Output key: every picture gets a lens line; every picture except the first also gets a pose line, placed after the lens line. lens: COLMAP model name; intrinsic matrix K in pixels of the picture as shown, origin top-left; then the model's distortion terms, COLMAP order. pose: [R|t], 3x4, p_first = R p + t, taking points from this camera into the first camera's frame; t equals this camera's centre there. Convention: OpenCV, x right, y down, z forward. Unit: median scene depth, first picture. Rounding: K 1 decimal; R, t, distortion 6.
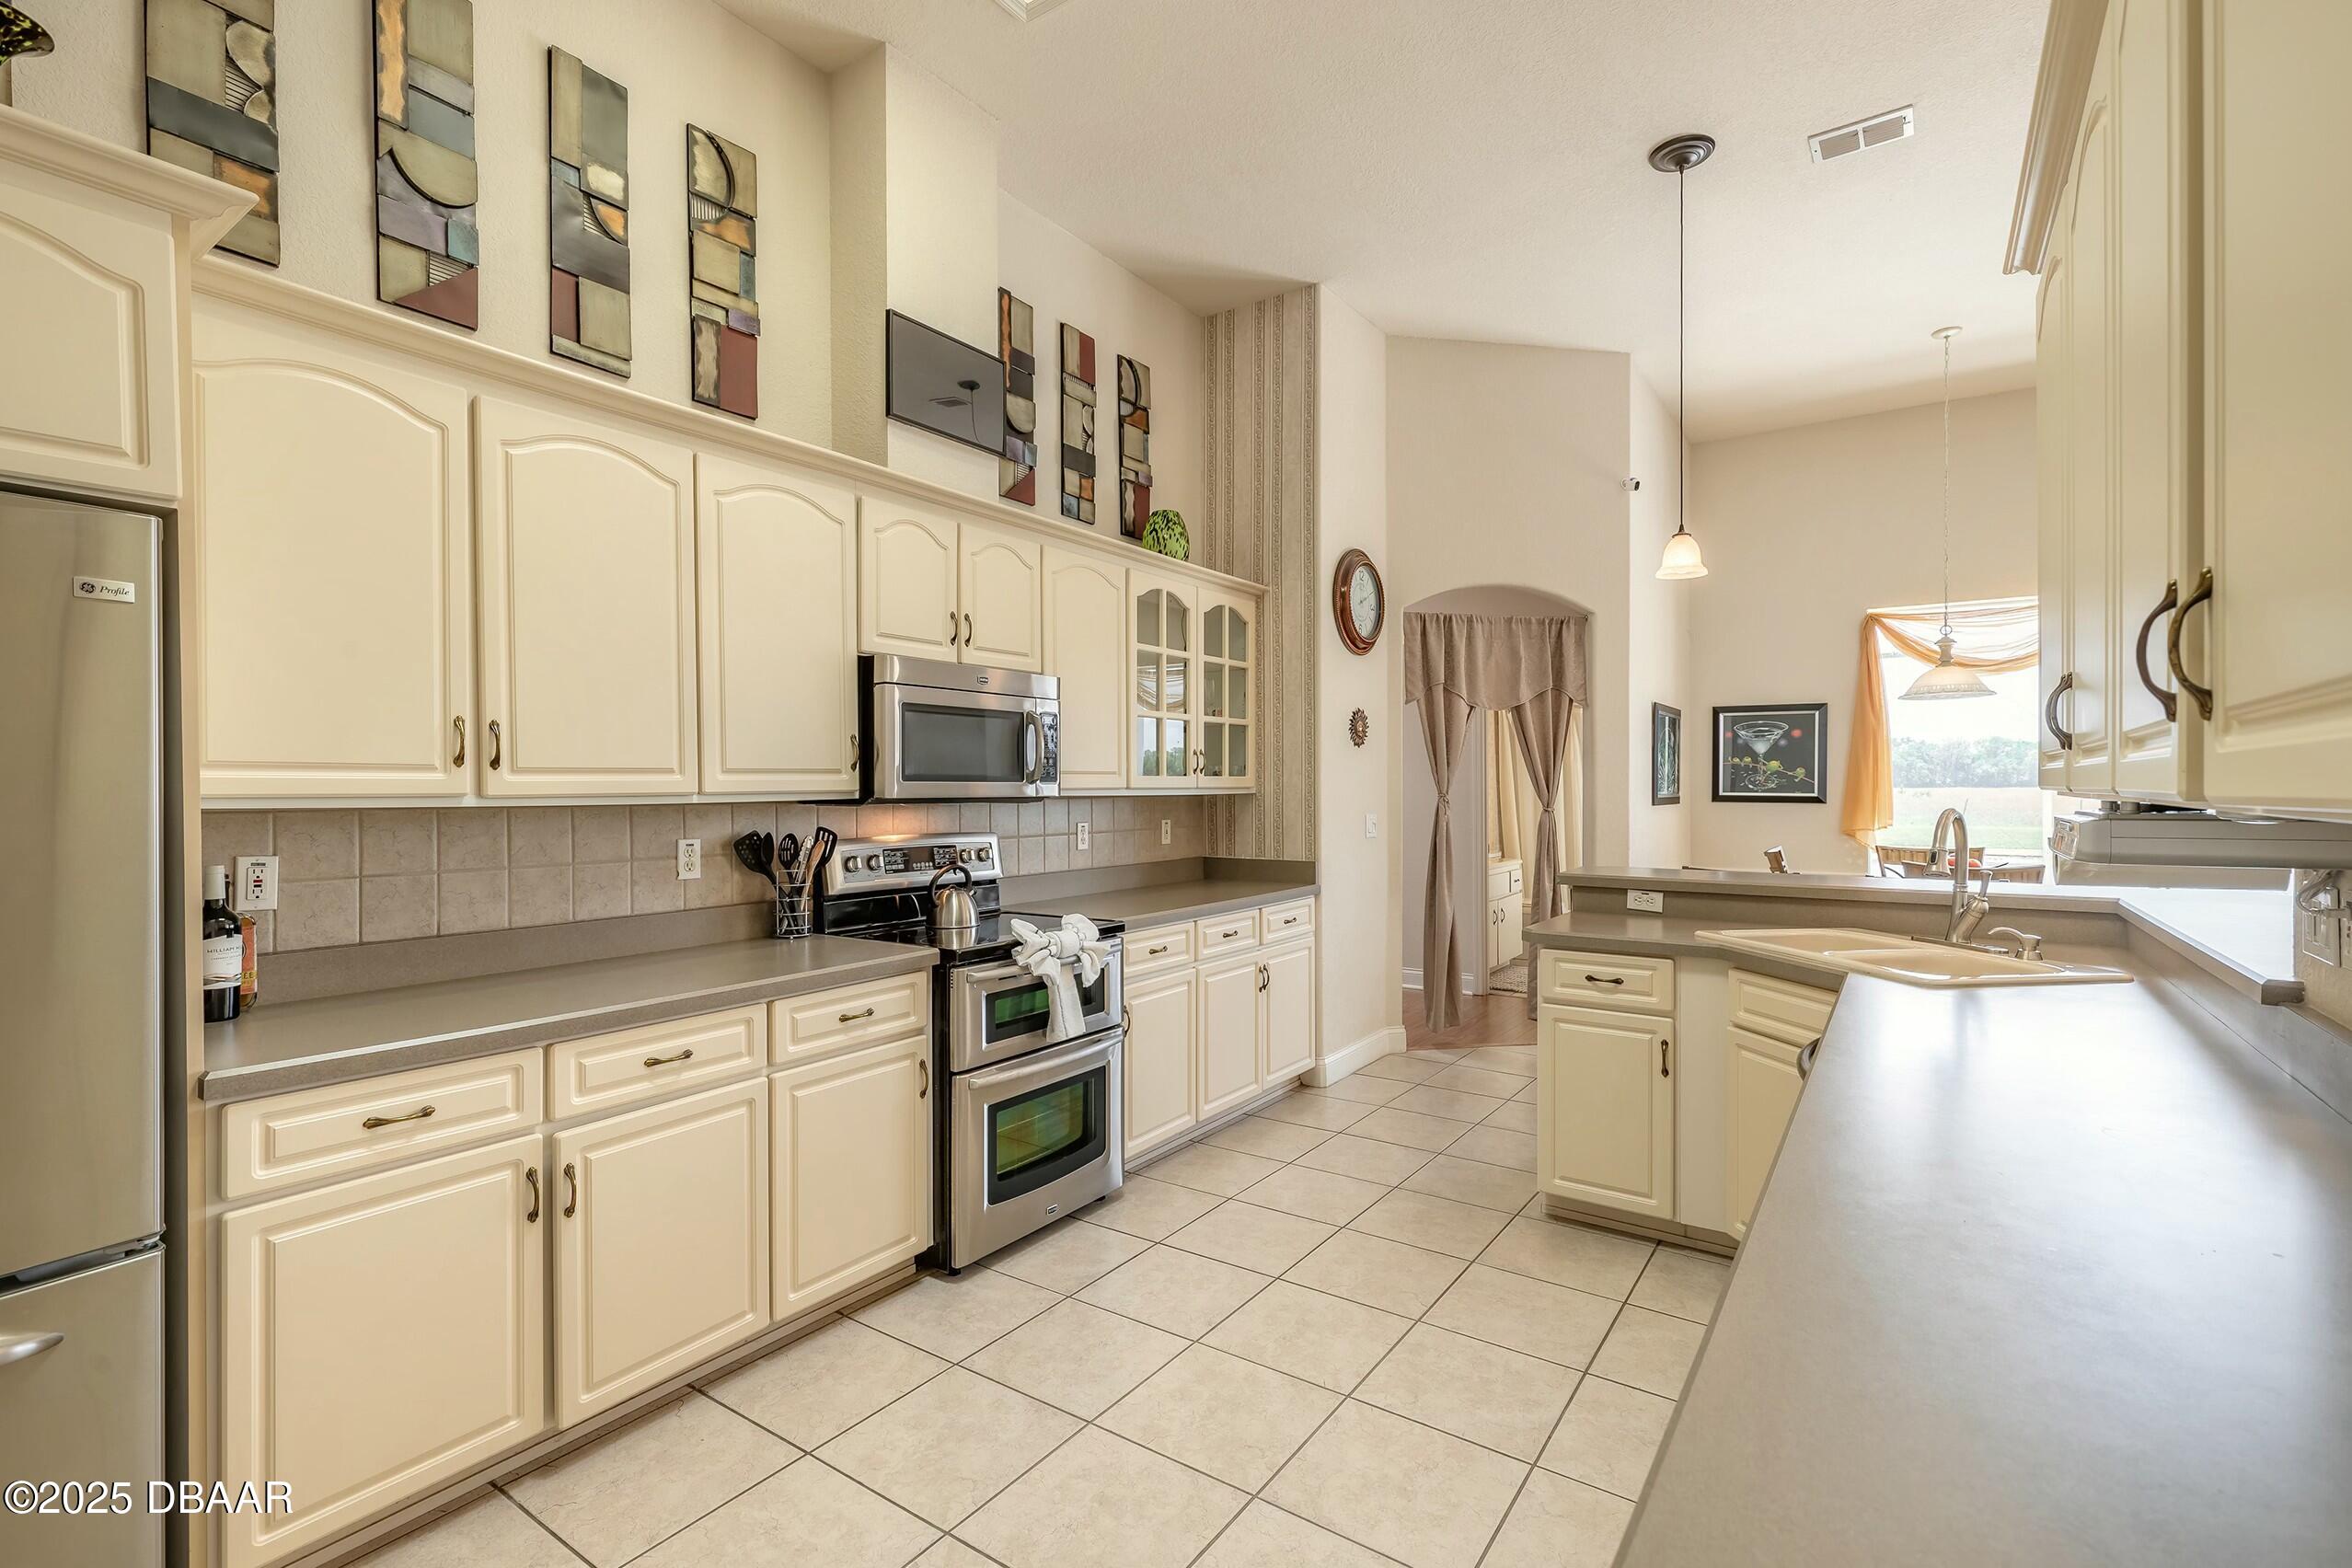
lens RADIAL K [[1062.1, 0, 1165.6], [0, 1062.1, 789.4], [0, 0, 1]] dist [0.011643, -0.000041]
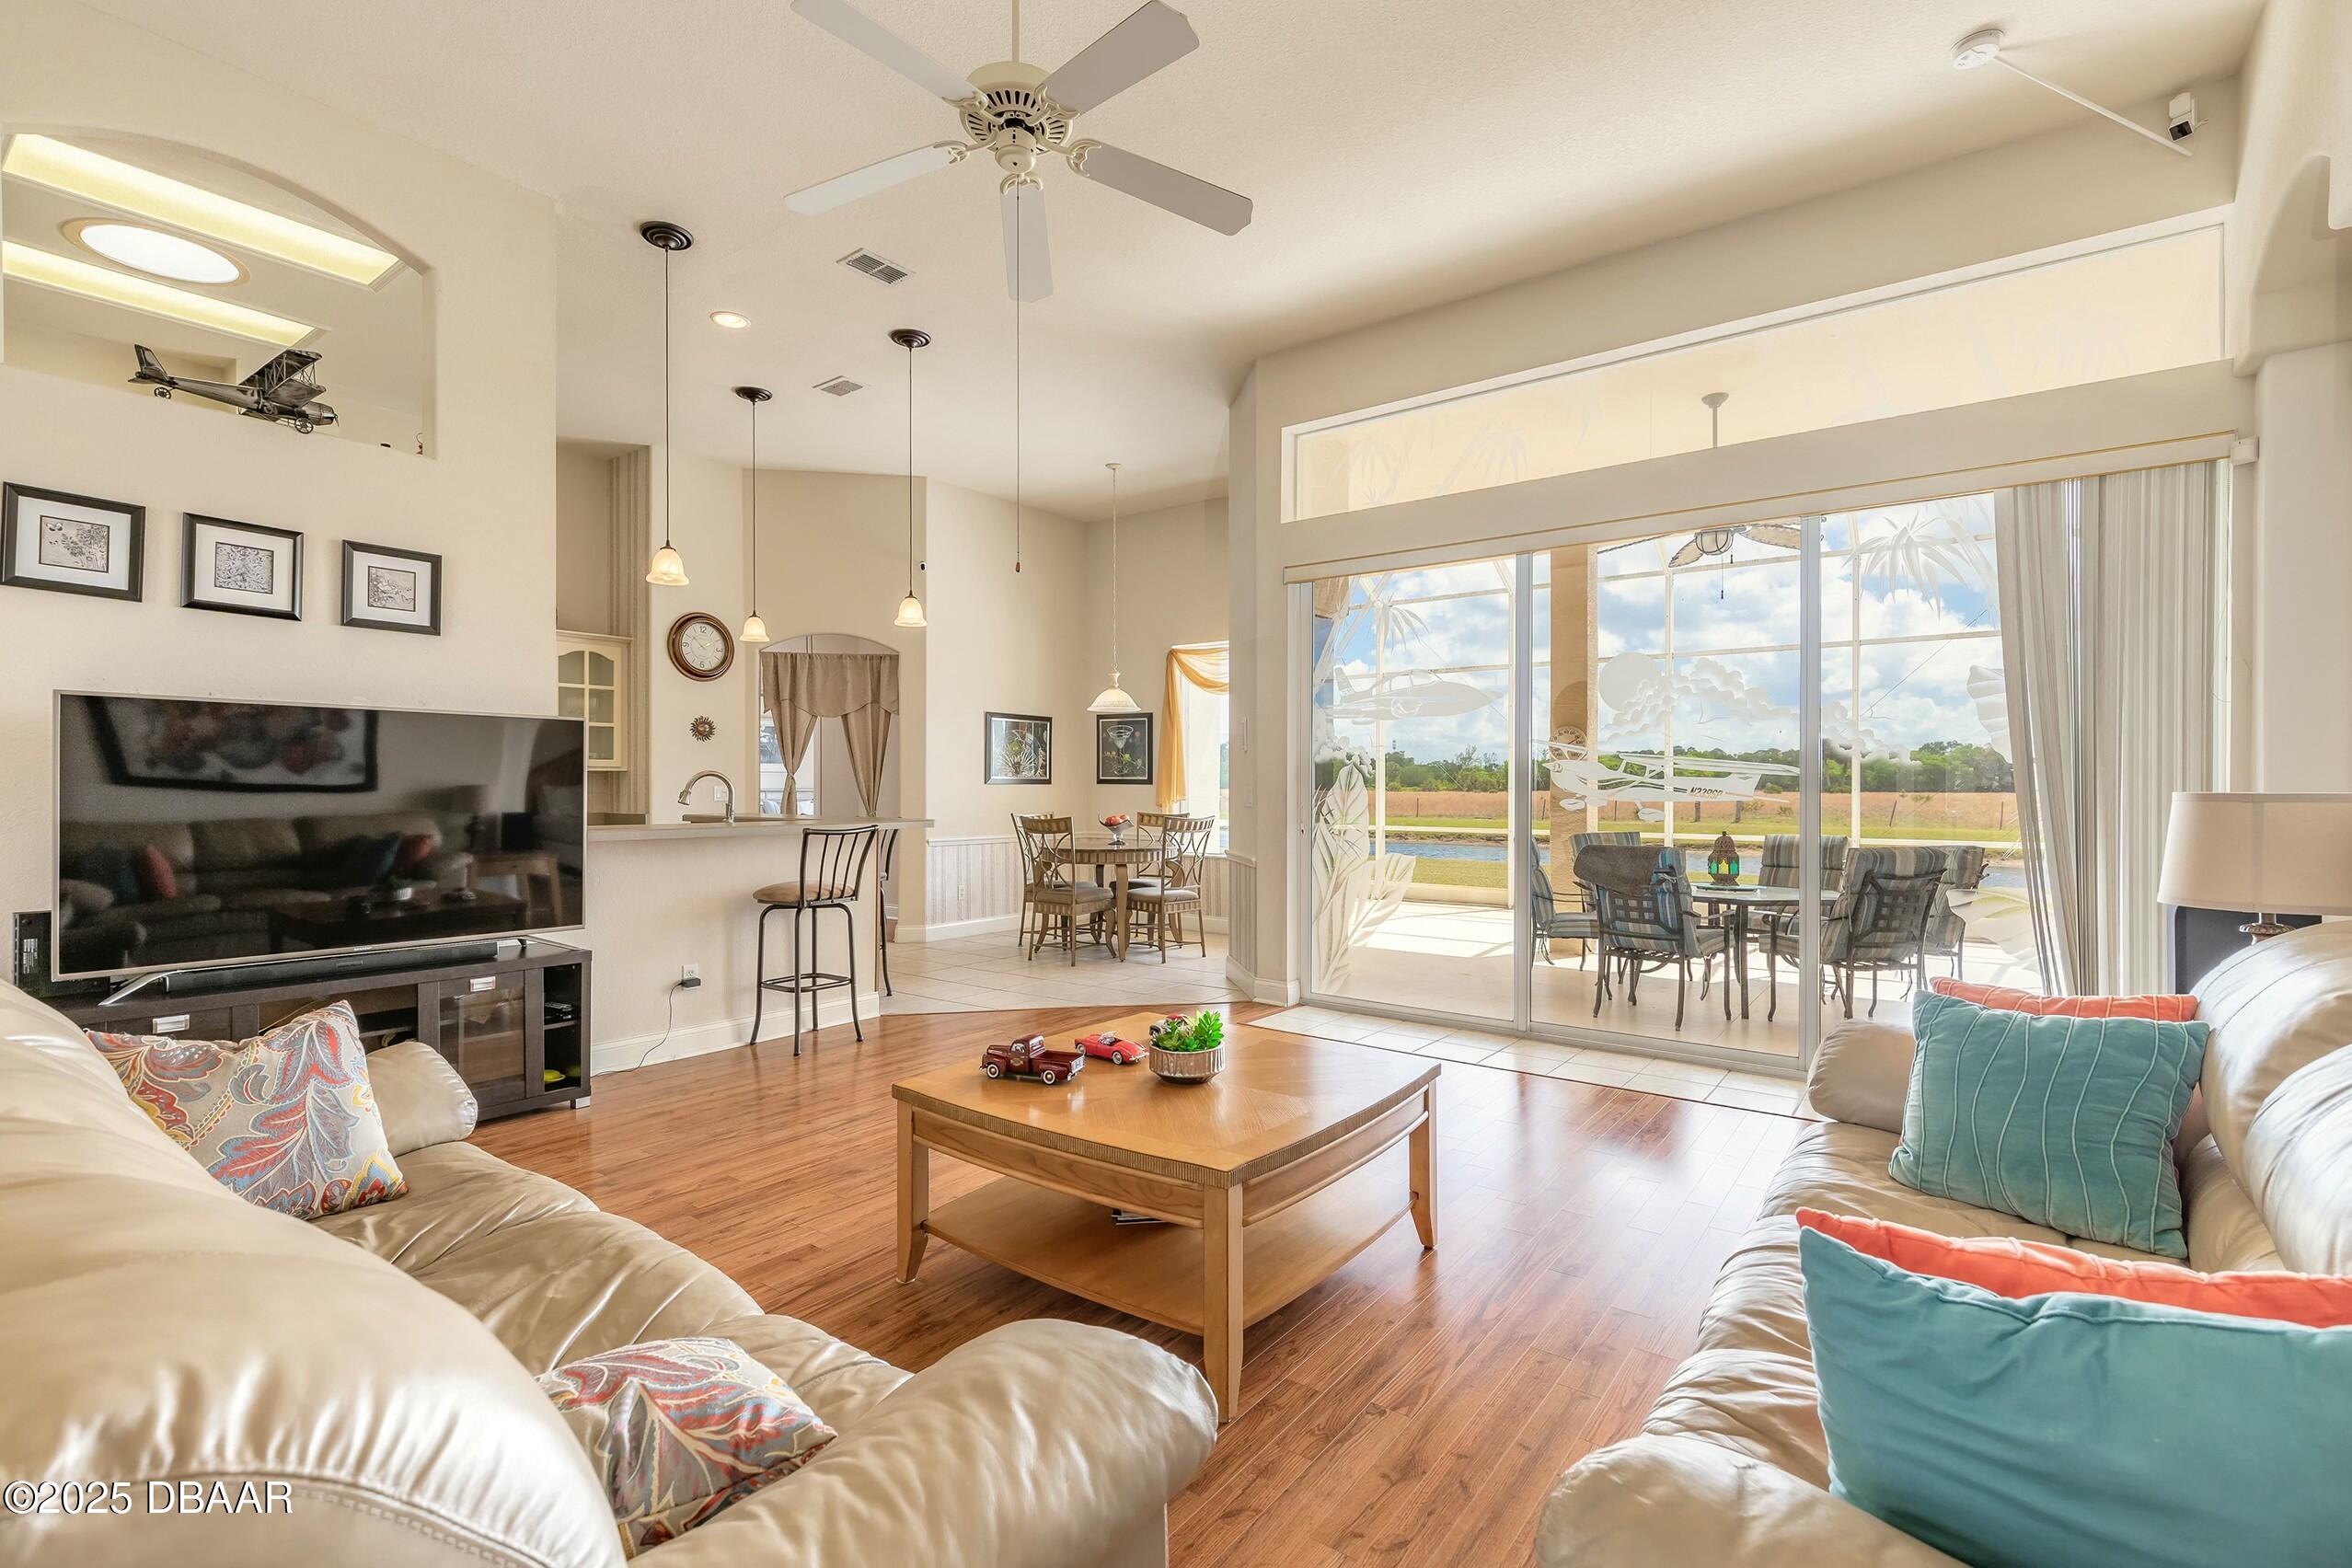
lens RADIAL K [[1062.1, 0, 1165.6], [0, 1062.1, 789.4], [0, 0, 1]] dist [0.011643, -0.000041]
pose [[0.999208, 0.008995, -0.038758, 0.828193], [-0.008714, 0.999935, 0.007417, 0.010469], [0.038822, -0.007074, 0.999221, -0.460635]]
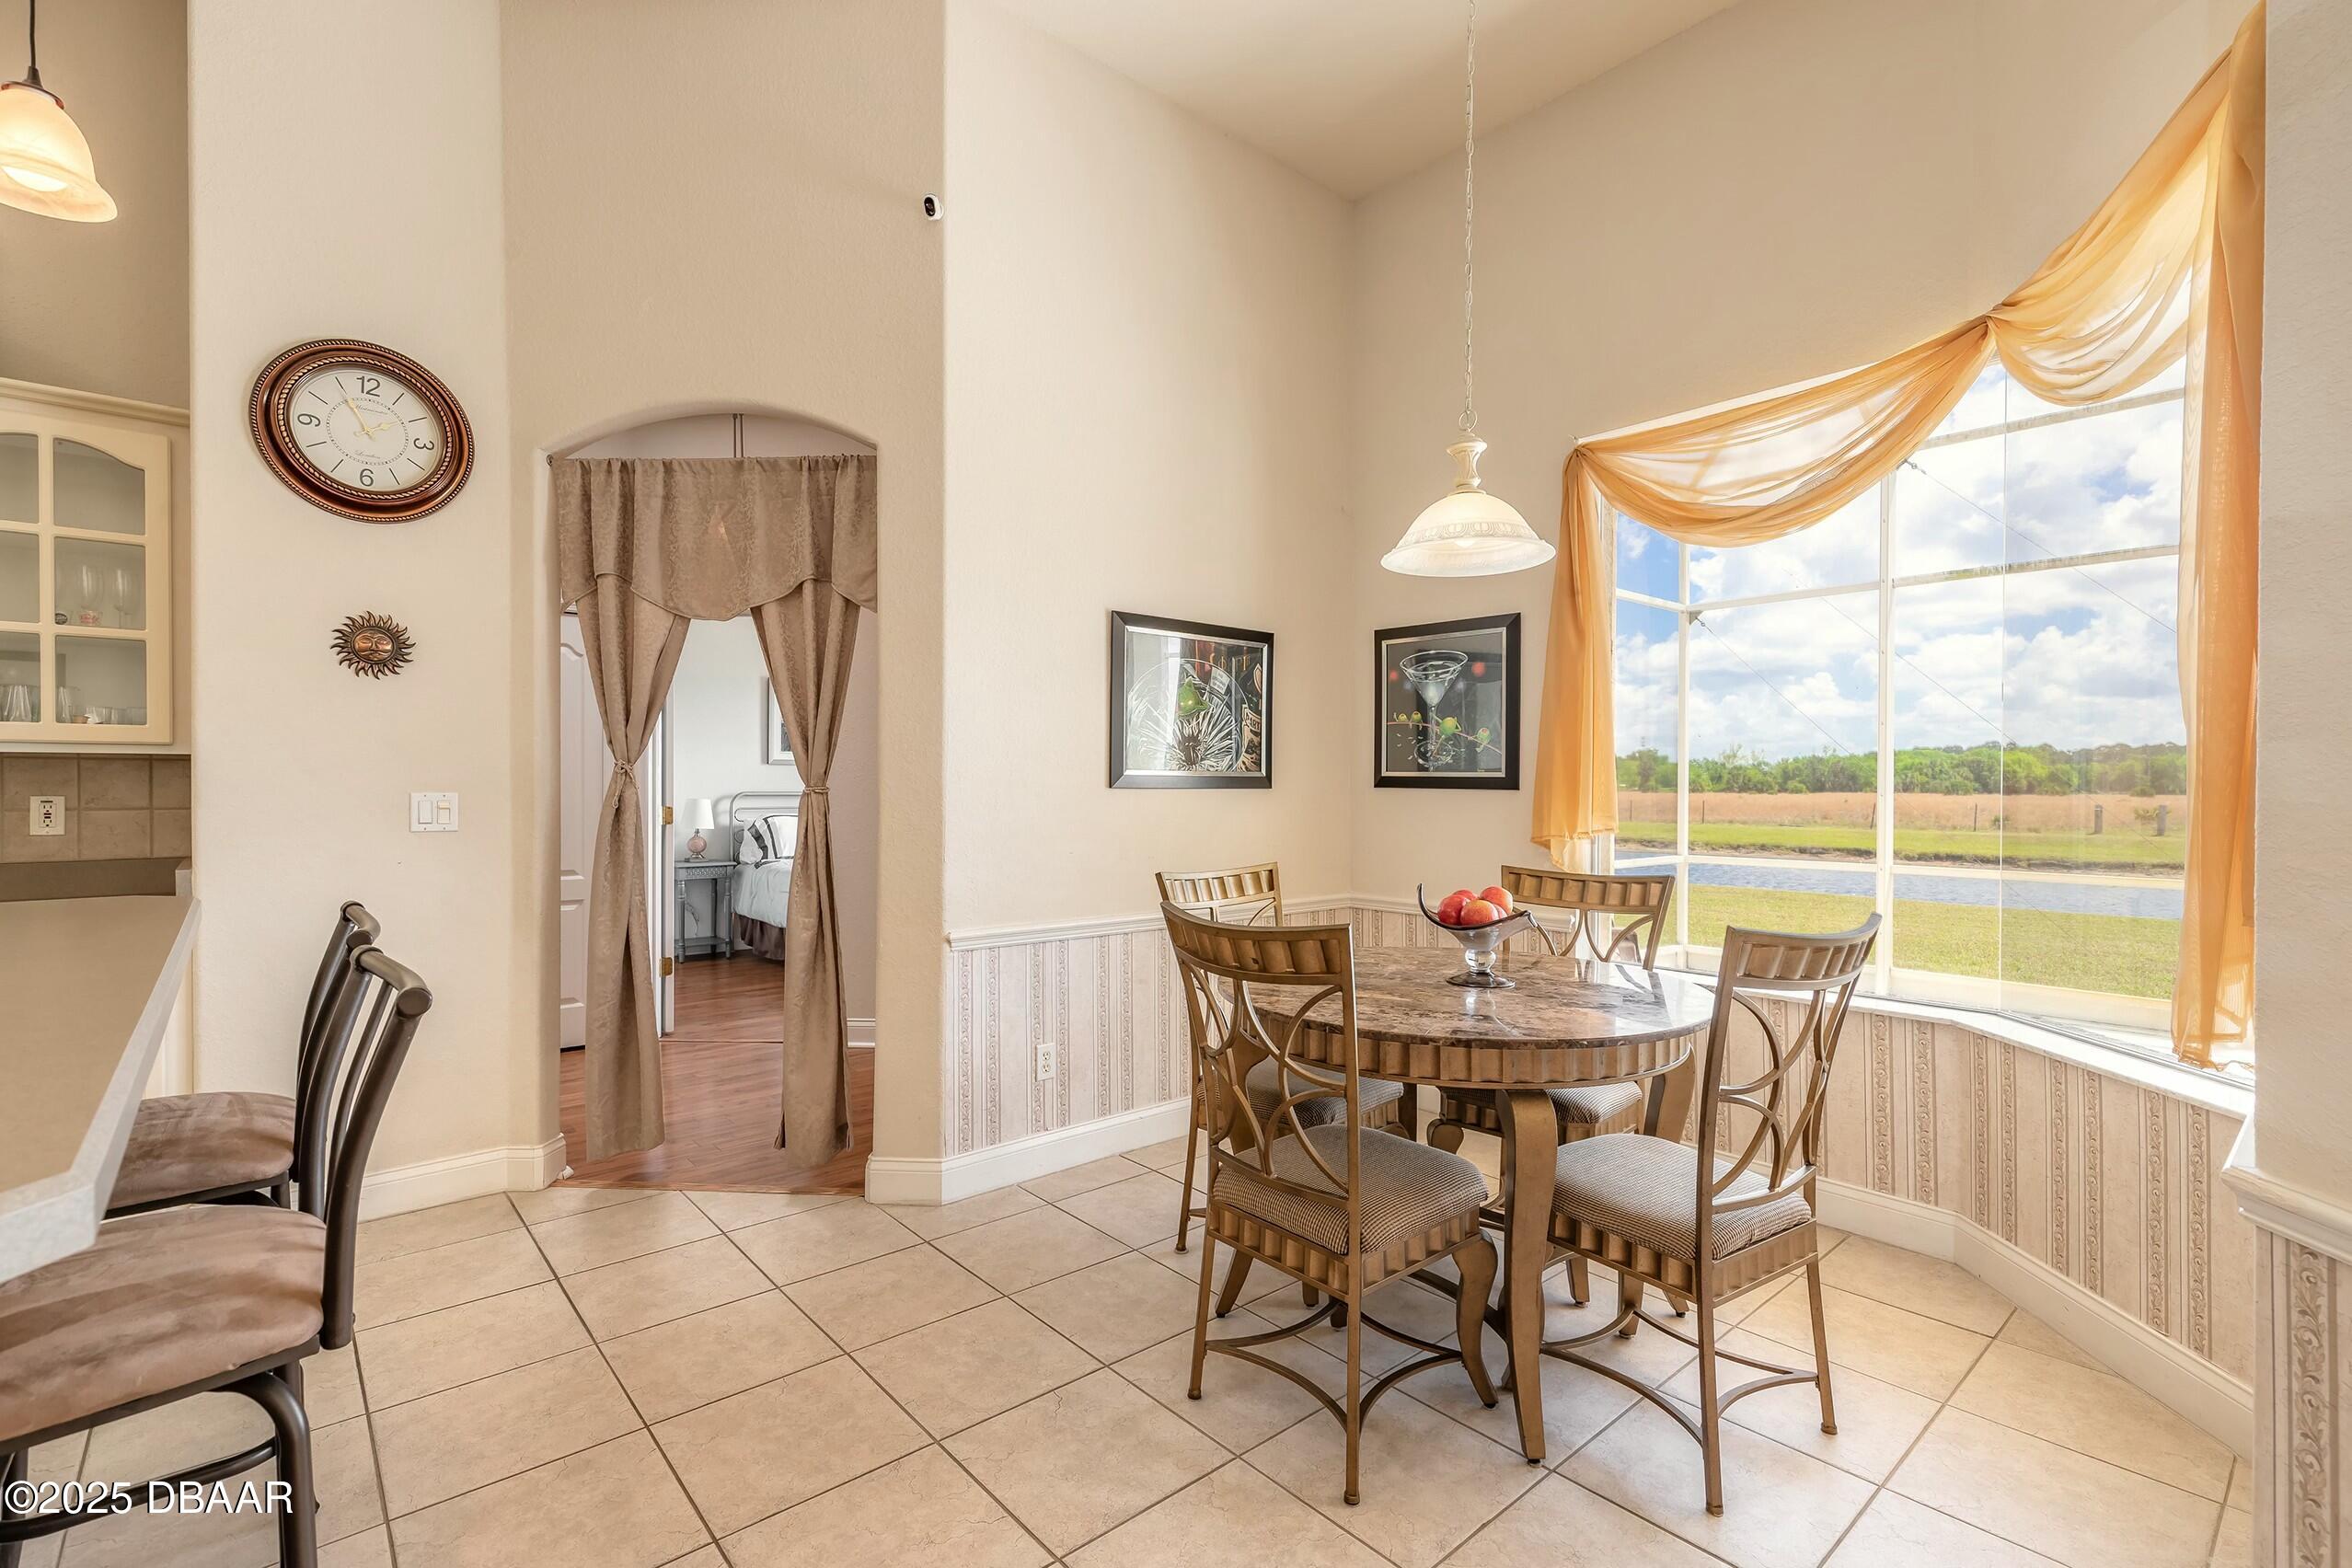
lens RADIAL K [[1062.1, 0, 1165.6], [0, 1062.1, 789.4], [0, 0, 1]] dist [0.011643, -0.000041]
pose [[0.969109, 0.013235, -0.246277, 0.691559], [-0.010748, 0.999877, 0.011442, 0.009592], [0.246398, -0.008442, 0.969132, 0.485116]]
